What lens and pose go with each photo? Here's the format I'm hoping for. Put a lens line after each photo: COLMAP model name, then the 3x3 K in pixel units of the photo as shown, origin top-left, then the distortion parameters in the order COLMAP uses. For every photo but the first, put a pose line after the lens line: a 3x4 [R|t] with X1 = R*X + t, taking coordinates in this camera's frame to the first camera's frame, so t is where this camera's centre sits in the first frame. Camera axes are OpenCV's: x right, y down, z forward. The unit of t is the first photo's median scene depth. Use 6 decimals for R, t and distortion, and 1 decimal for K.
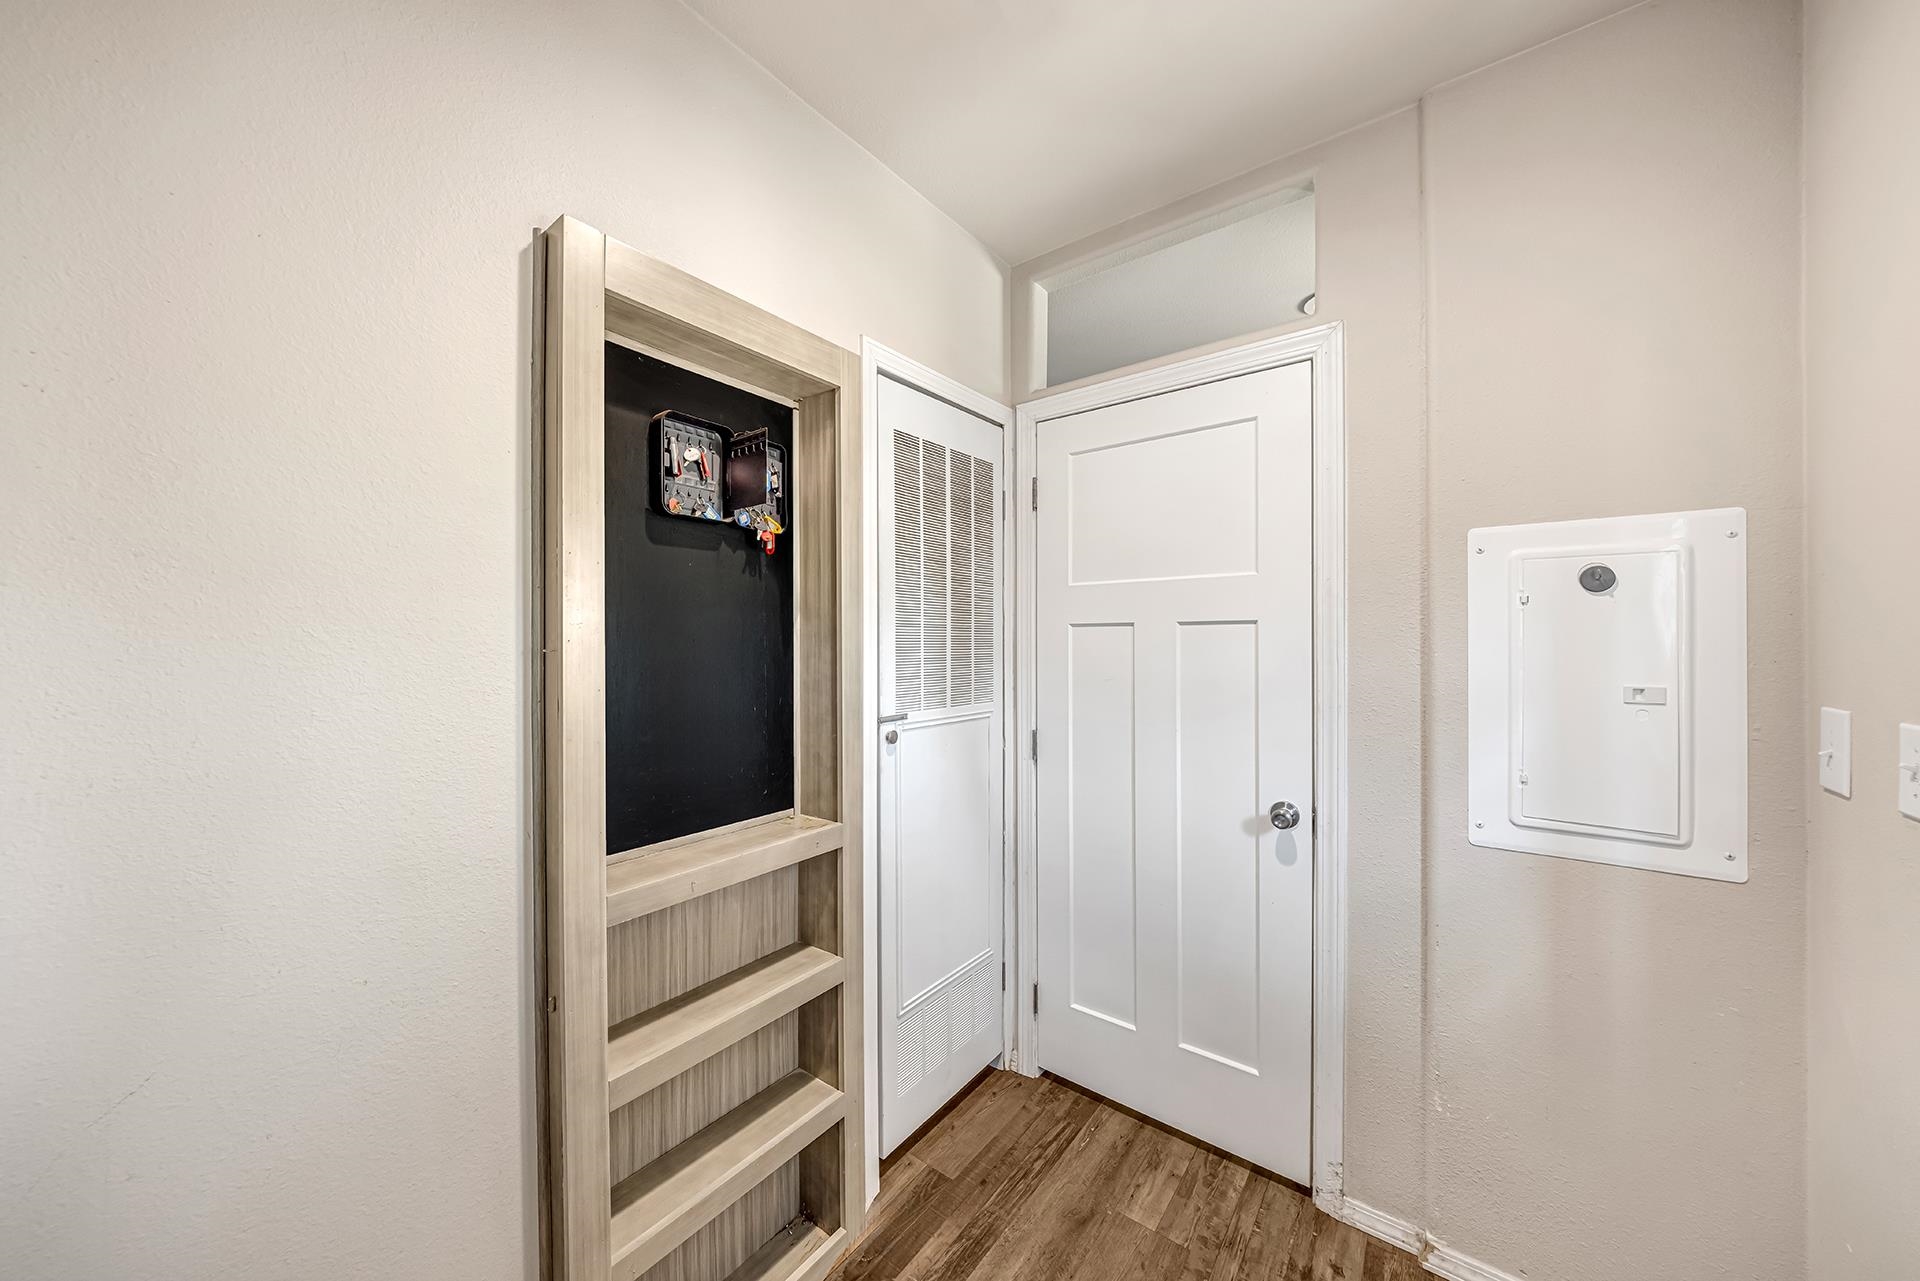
lens RADIAL K [[655.9, 0, 960.0], [0, 655.9, 640.5], [0, 0, 1]] dist [-0.001349, -0.000227]
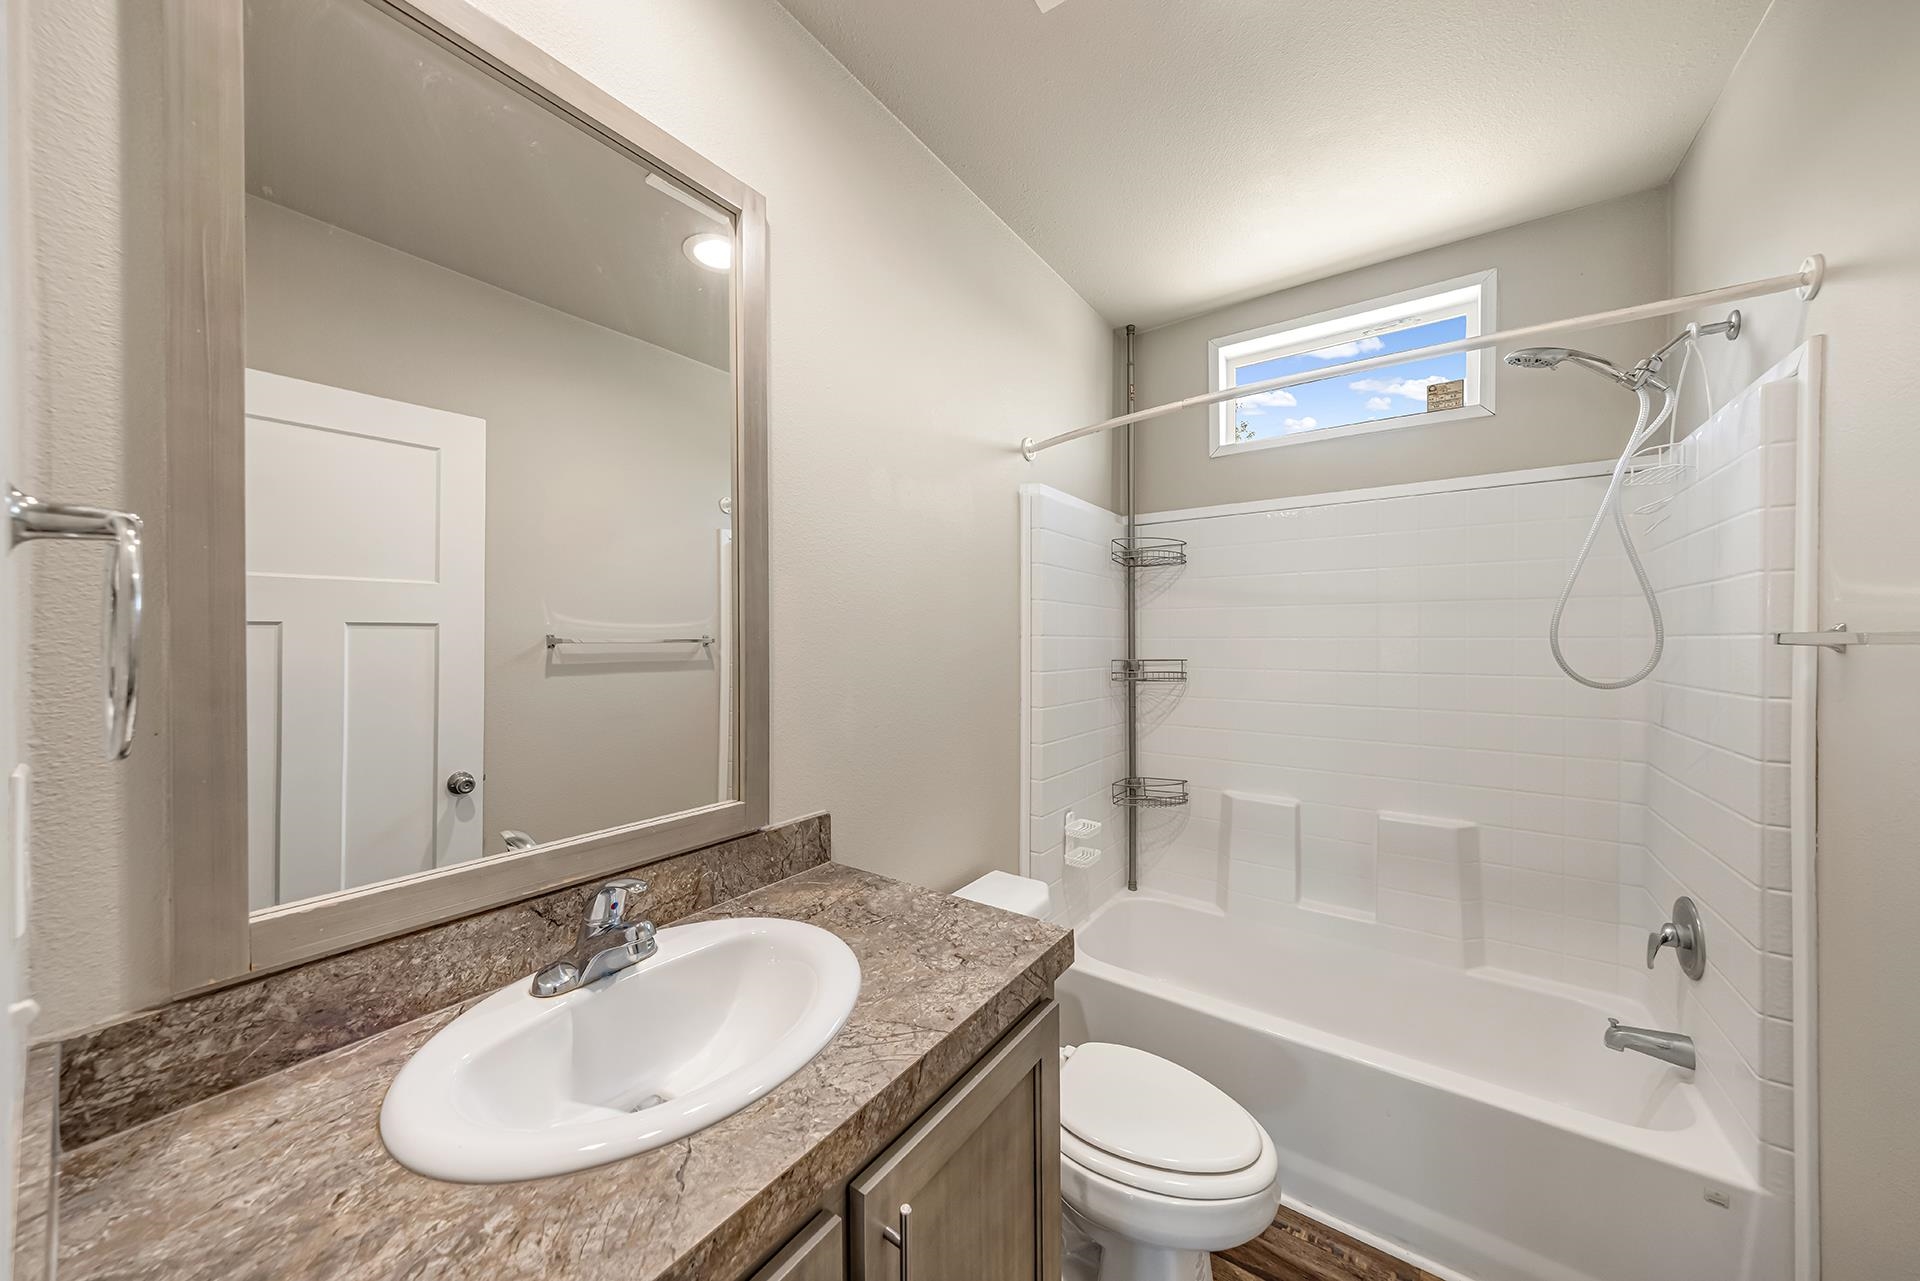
lens RADIAL K [[655.9, 0, 960.0], [0, 655.9, 640.5], [0, 0, 1]] dist [-0.001349, -0.000227]
pose [[-0.032323, 0.000564, 0.999477, -0.757900], [-0.000286, 1.000000, -0.000574, -0.000430], [-0.999477, -0.000305, -0.032323, 0.111318]]
